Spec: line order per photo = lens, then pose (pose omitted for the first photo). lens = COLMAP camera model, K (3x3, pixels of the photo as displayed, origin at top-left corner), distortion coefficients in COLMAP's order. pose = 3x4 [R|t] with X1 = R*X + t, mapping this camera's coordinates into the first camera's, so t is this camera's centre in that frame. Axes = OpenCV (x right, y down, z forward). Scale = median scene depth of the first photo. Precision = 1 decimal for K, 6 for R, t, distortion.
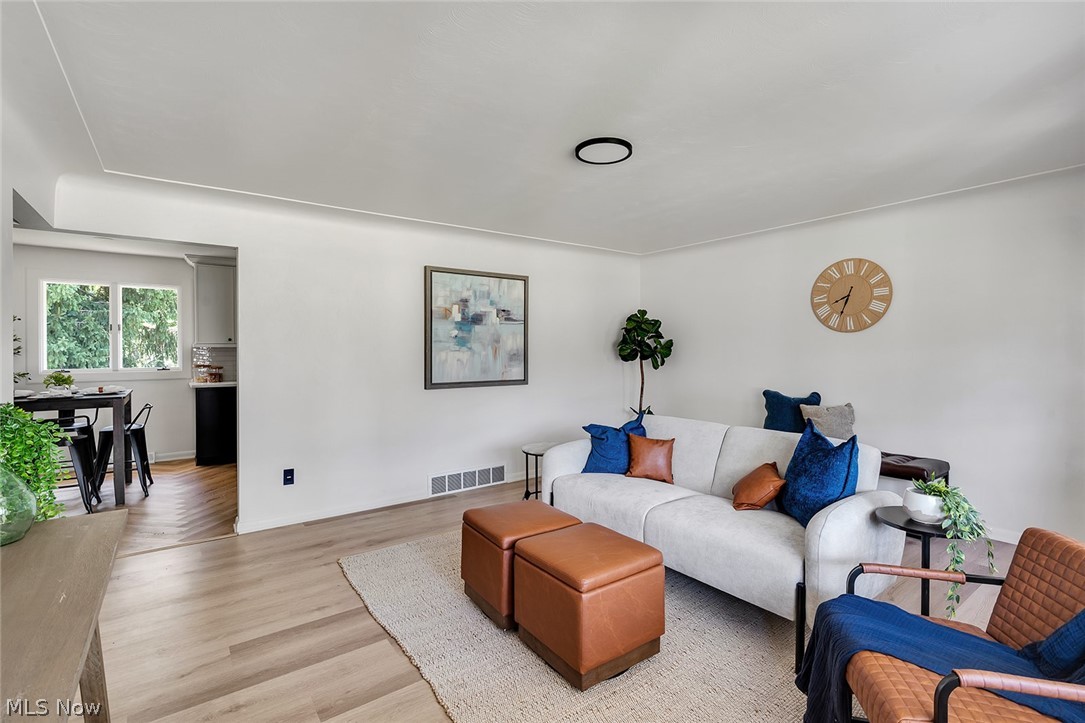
lens RADIAL K [[495.0, 0, 553.8], [0, 495.0, 358.5], [0, 0, 1]] dist [-0.004913, 0.002313]
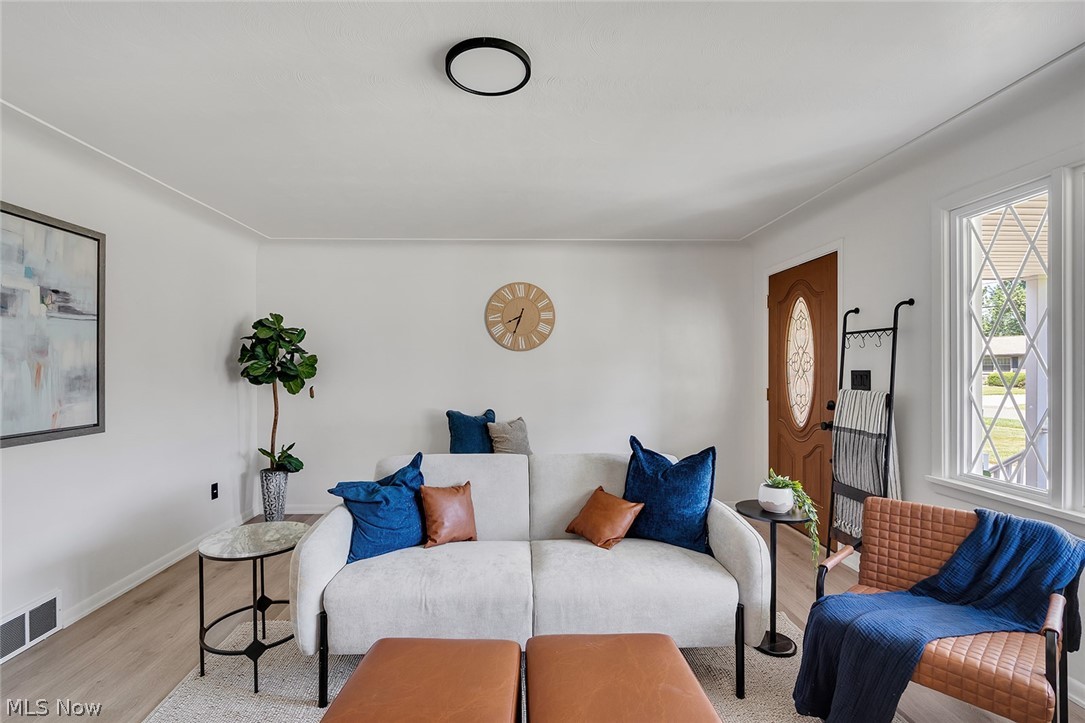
lens RADIAL K [[495.0, 0, 538.2], [0, 495.0, 371.4], [0, 0, 1]] dist [-0.004913, 0.002313]
pose [[0.590243, -0.008482, 0.807181, -0.222592], [0.016557, 0.999862, -0.001600, -0.006214], [-0.807056, 0.014309, 0.590302, 0.309457]]
